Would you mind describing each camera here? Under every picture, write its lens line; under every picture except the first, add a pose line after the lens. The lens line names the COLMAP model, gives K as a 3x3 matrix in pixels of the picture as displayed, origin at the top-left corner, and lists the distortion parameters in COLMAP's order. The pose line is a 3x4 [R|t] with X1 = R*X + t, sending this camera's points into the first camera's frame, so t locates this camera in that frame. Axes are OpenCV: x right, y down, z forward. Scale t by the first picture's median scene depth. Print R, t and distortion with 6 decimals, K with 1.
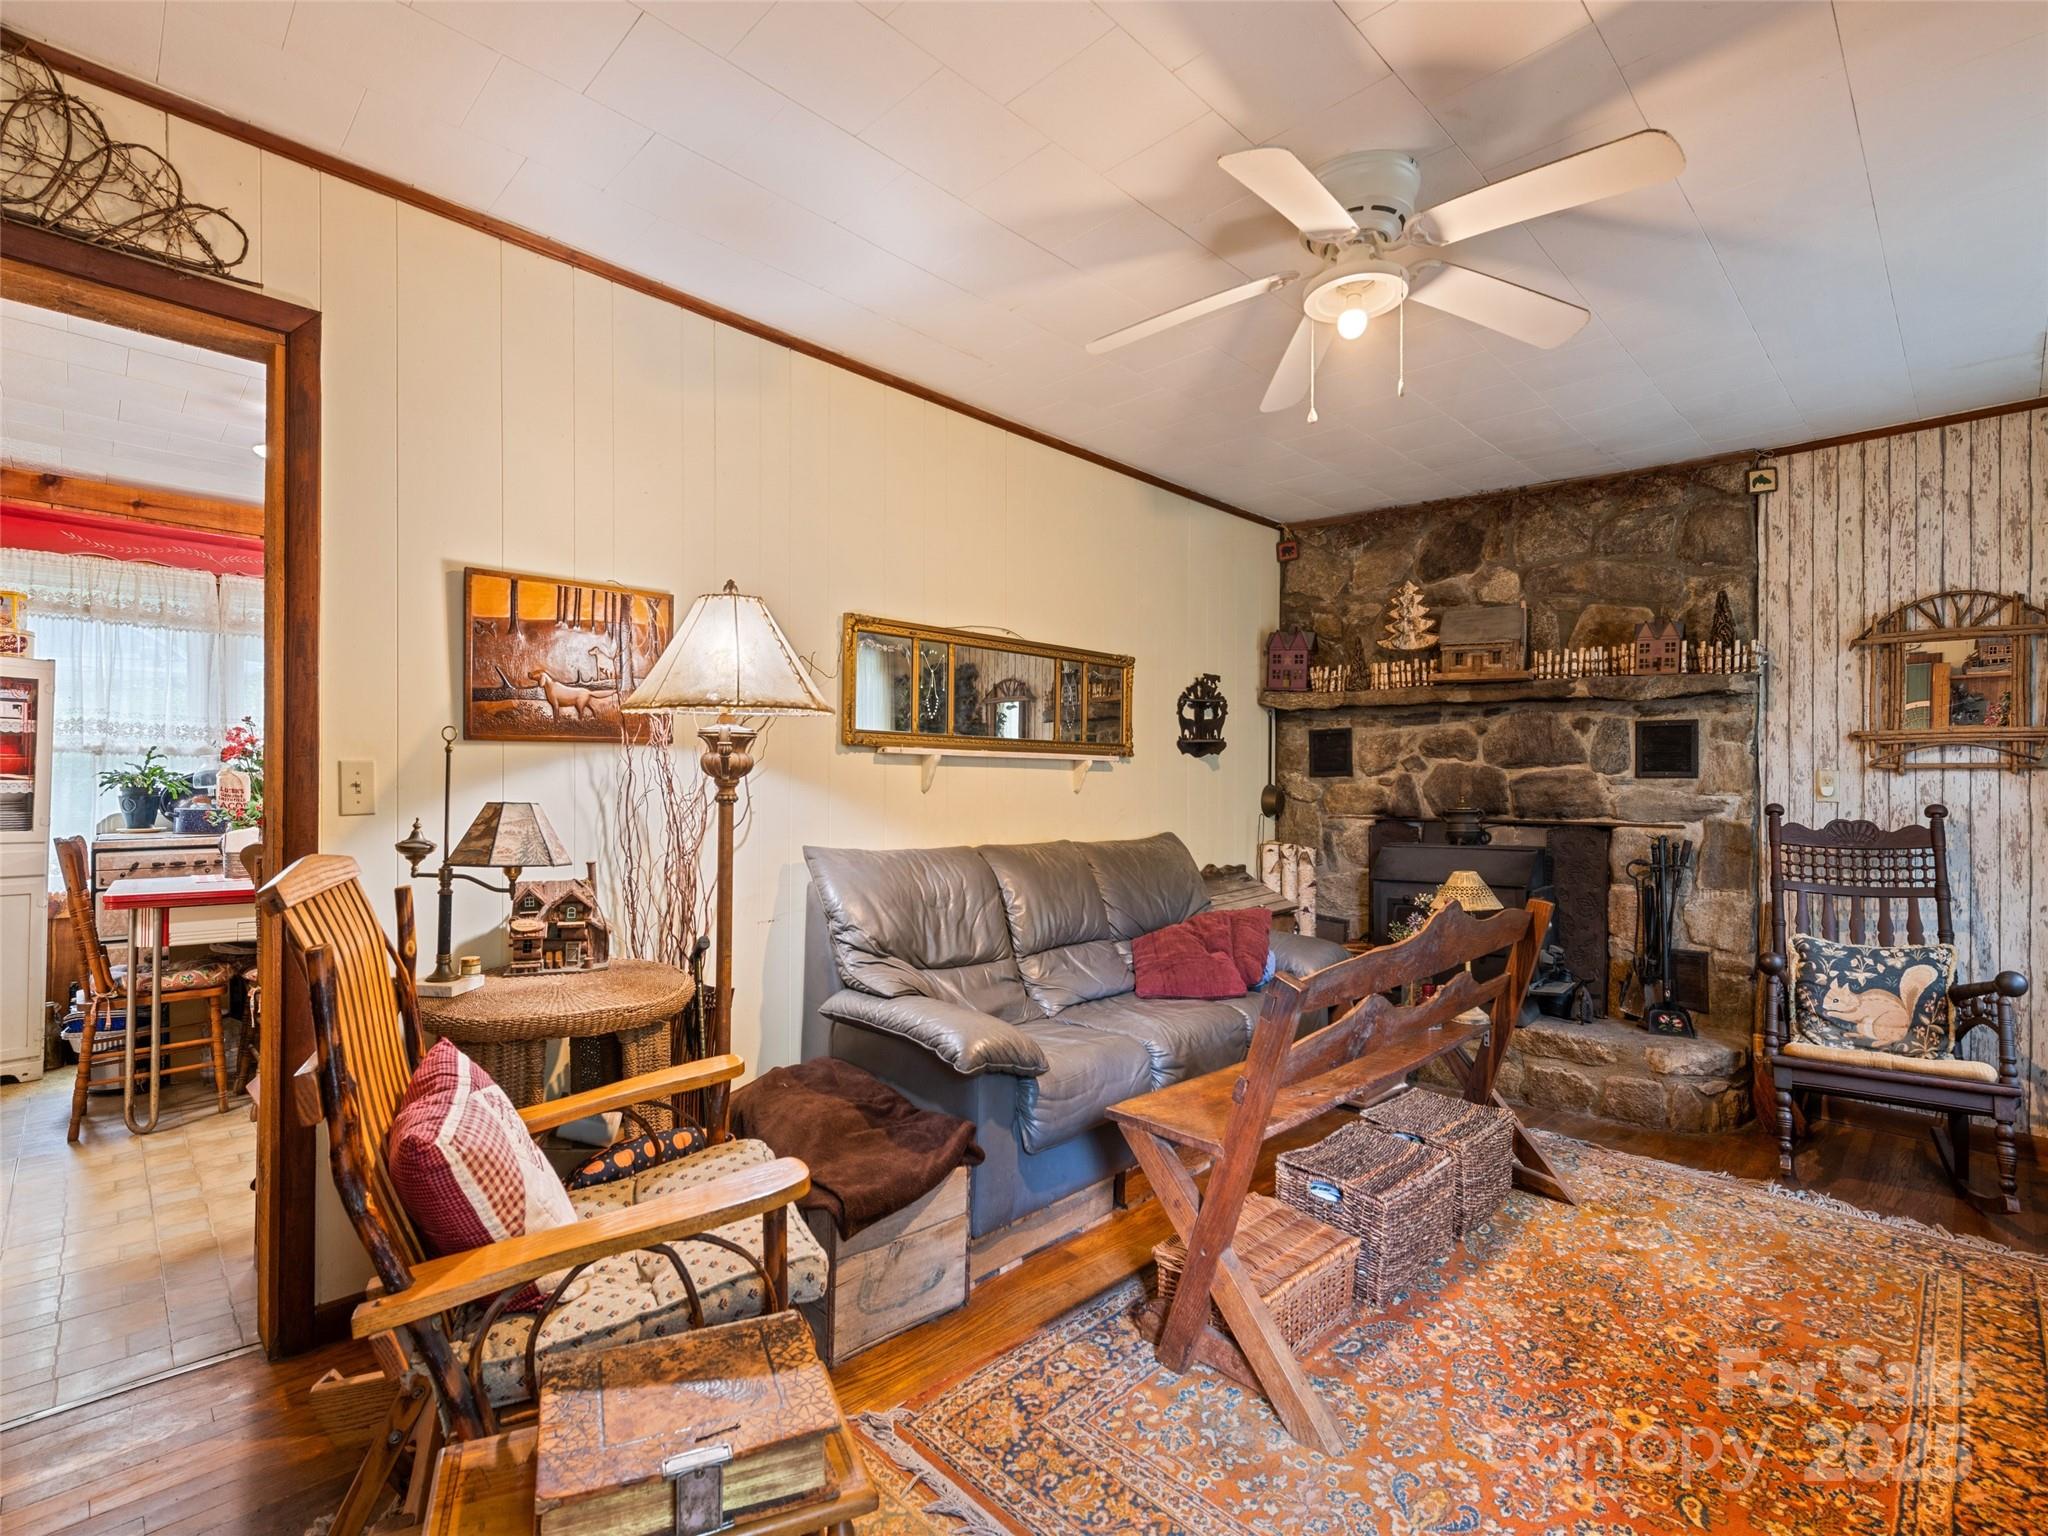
lens RADIAL K [[1000.2, 0, 1024.0], [0, 1000.2, 768.0], [0, 0, 1]] dist [0.003311, 0.000134]
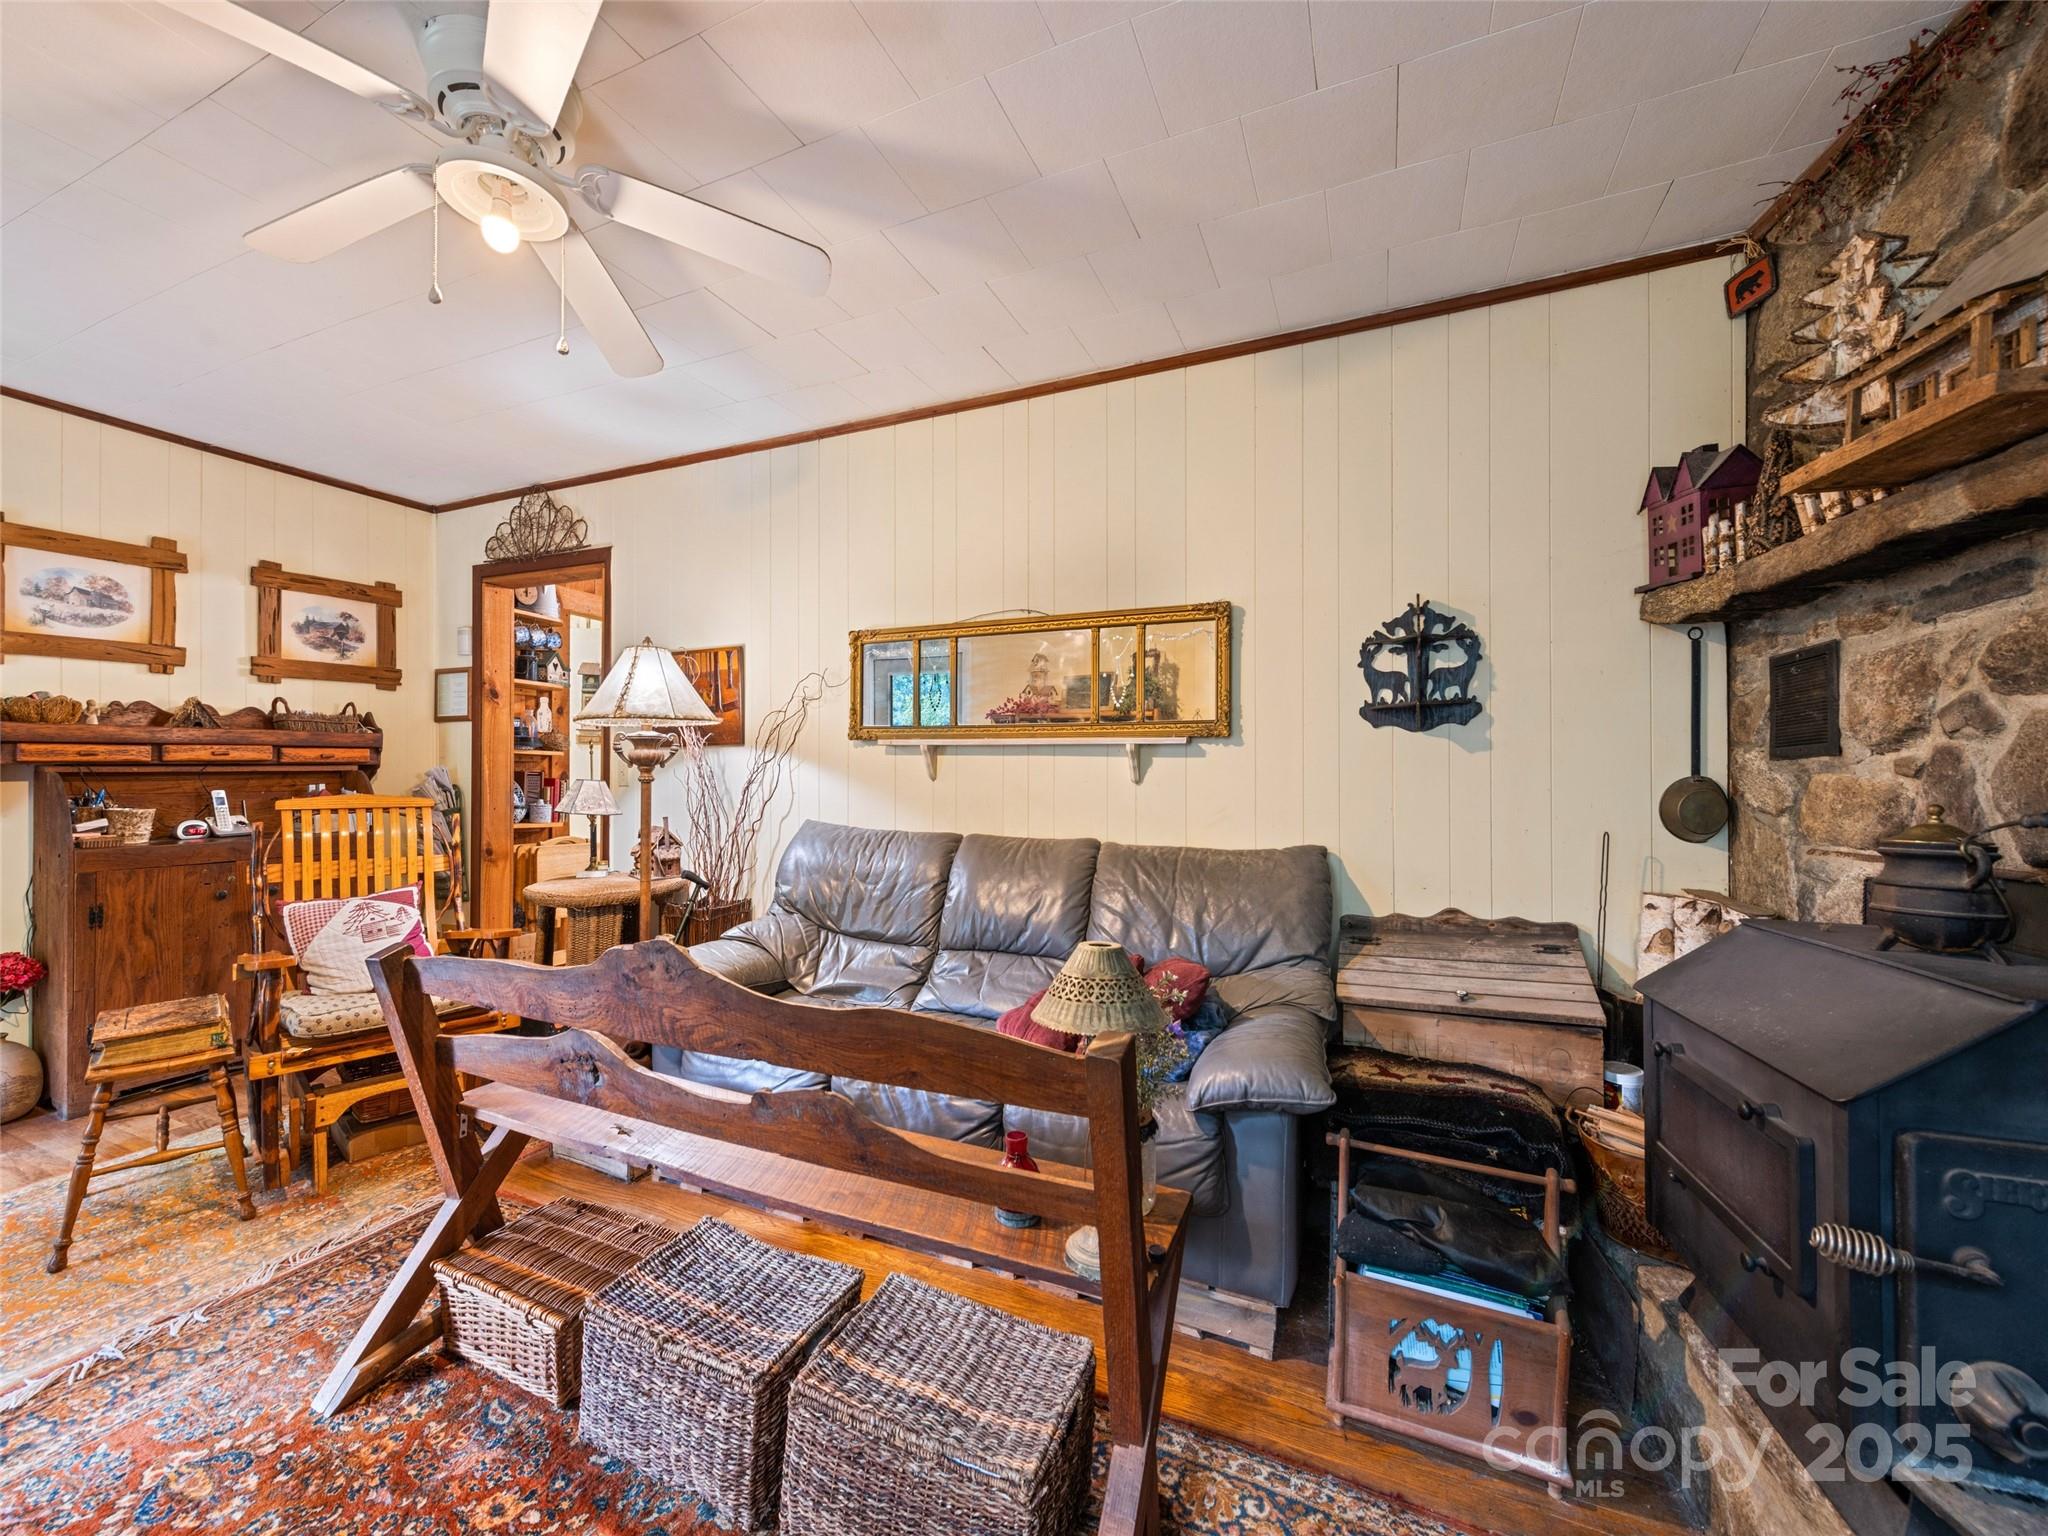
lens RADIAL K [[814.9, 0, 1024.0], [0, 814.9, 768.0], [0, 0, 1]] dist [-0.000799, -0.000179]
pose [[0.323685, -0.011355, -0.946097, 0.579491], [0.006095, 0.999932, -0.009916, 0.015779], [0.946145, -0.002557, 0.323733, 0.615743]]
